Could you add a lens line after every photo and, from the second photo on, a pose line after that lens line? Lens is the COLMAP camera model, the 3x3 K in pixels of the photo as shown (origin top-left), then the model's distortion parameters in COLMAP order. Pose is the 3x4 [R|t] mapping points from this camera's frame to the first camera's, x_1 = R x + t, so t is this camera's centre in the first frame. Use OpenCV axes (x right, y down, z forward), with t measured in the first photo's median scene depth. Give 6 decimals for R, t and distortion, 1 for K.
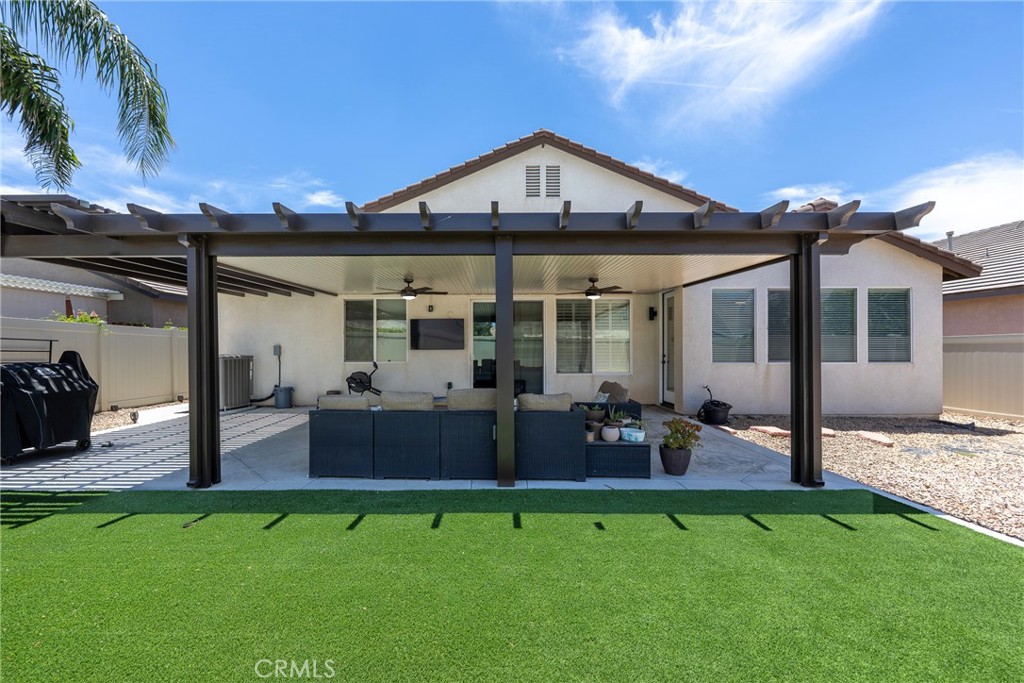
lens RADIAL K [[430.0, 0, 512.0], [0, 430.0, 341.5], [0, 0, 1]] dist [0.000228, 0.000000]
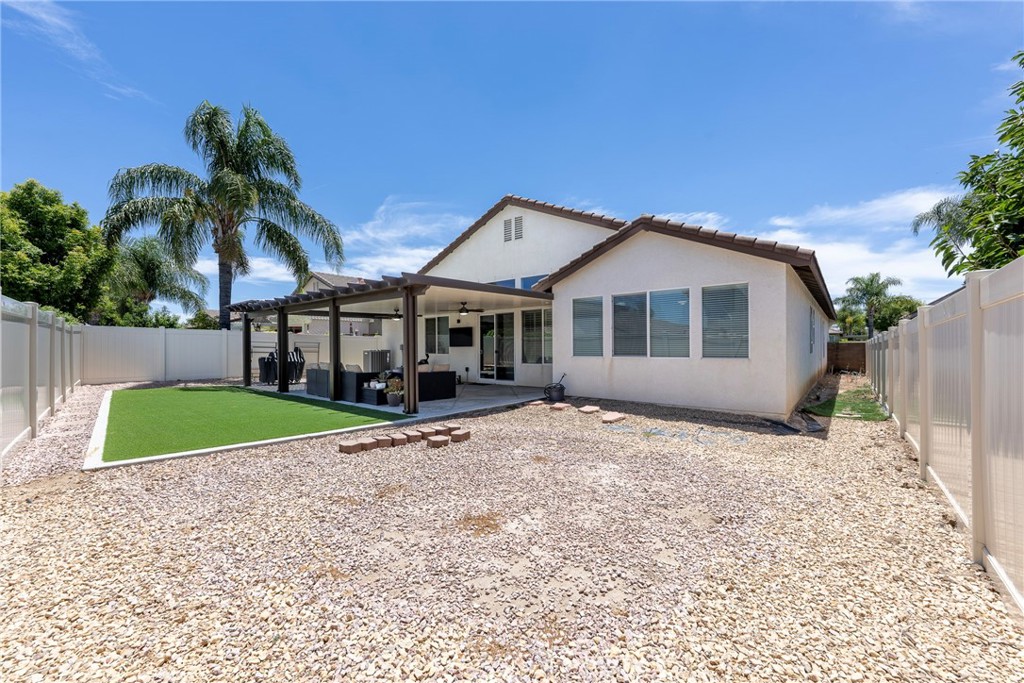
lens RADIAL K [[413.4, 0, 513.9], [0, 413.4, 347.3], [0, 0, 1]] dist [-0.001976, -0.000104]
pose [[0.765964, -0.000354, -0.642883, 1.127551], [0.011448, 0.999849, 0.013089, 0.003994], [0.642781, -0.017386, 0.765853, -0.072695]]
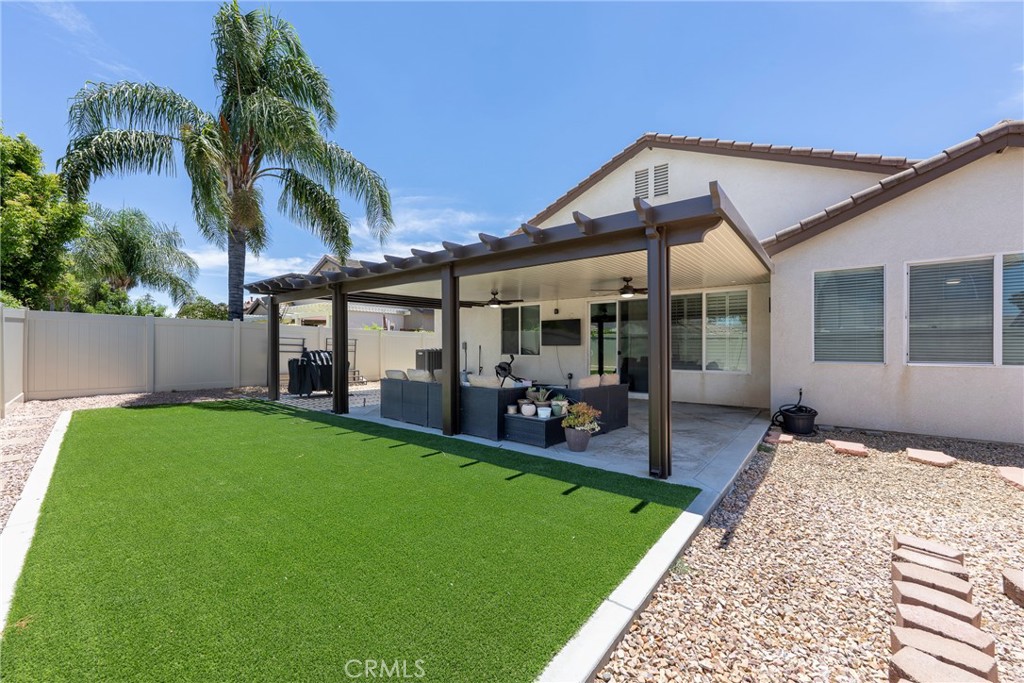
lens RADIAL K [[413.4, 0, 513.9], [0, 413.4, 347.3], [0, 0, 1]] dist [-0.001976, -0.000104]
pose [[0.784915, 0.005220, -0.619581, 0.507526], [0.005585, 0.999864, 0.015499, 0.006247], [0.619578, -0.015626, 0.784779, 0.012385]]
